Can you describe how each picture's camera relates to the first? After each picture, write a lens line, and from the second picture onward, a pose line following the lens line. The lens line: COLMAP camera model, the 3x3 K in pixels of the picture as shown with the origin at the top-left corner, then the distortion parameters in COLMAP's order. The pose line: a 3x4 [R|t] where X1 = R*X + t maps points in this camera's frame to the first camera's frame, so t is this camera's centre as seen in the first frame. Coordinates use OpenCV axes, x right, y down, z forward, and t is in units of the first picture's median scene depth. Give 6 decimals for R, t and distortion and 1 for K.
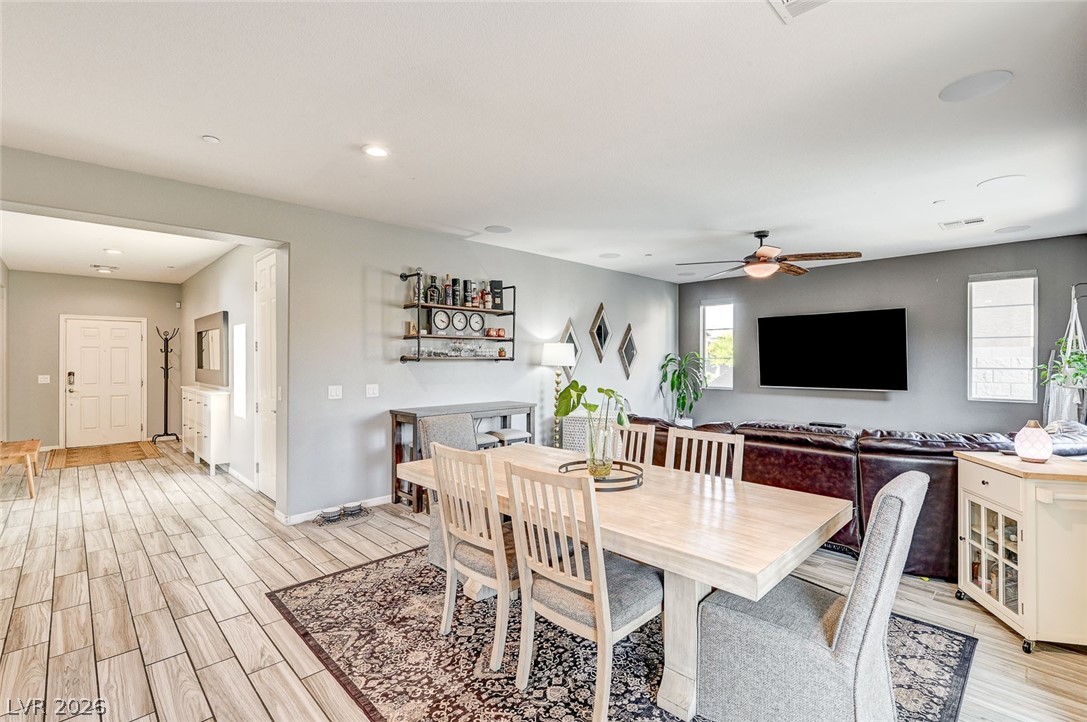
lens RADIAL K [[502.6, 0, 570.9], [0, 502.6, 356.7], [0, 0, 1]] dist [0.000724, -0.000787]
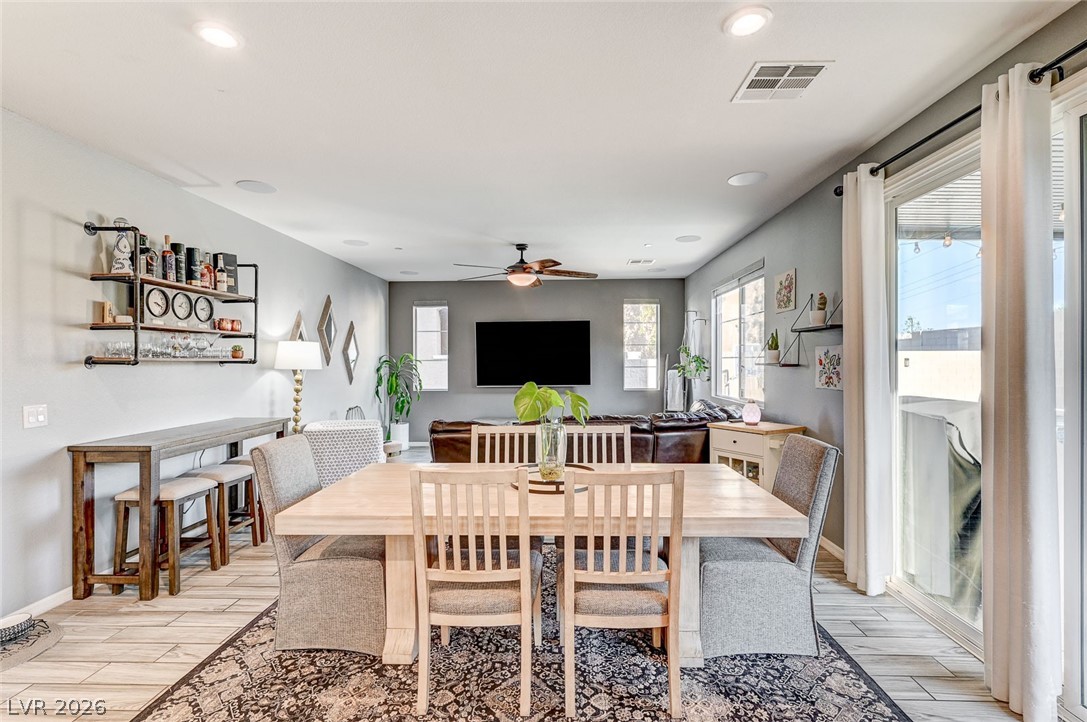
lens RADIAL K [[502.6, 0, 563.6], [0, 502.6, 359.2], [0, 0, 1]] dist [0.000724, -0.000787]
pose [[0.724627, -0.000062, 0.689141, -0.319107], [0.000478, 1.000000, -0.000413, 0.002341], [-0.689141, 0.000629, 0.724627, 0.145256]]
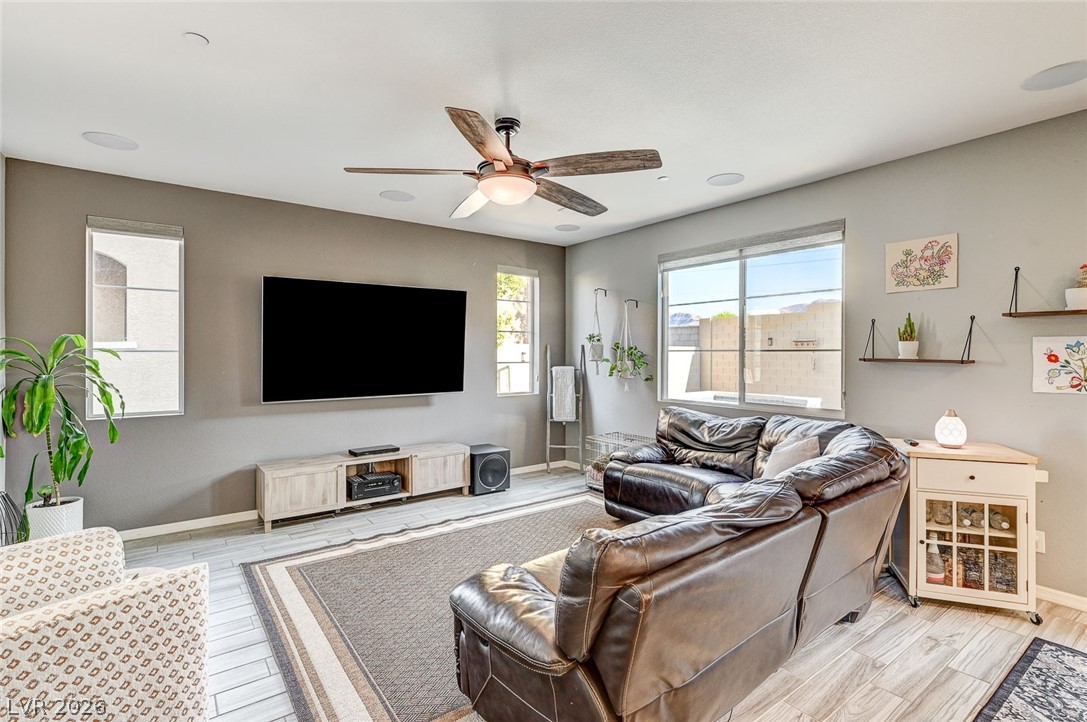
lens RADIAL K [[502.6, 0, 551.1], [0, 502.6, 354.0], [0, 0, 1]] dist [0.000724, -0.000787]
pose [[0.152212, 0.000104, 0.988348, -0.156477], [-0.006090, 0.999981, 0.000832, 0.005422], [-0.988329, -0.006146, 0.152210, 0.891624]]
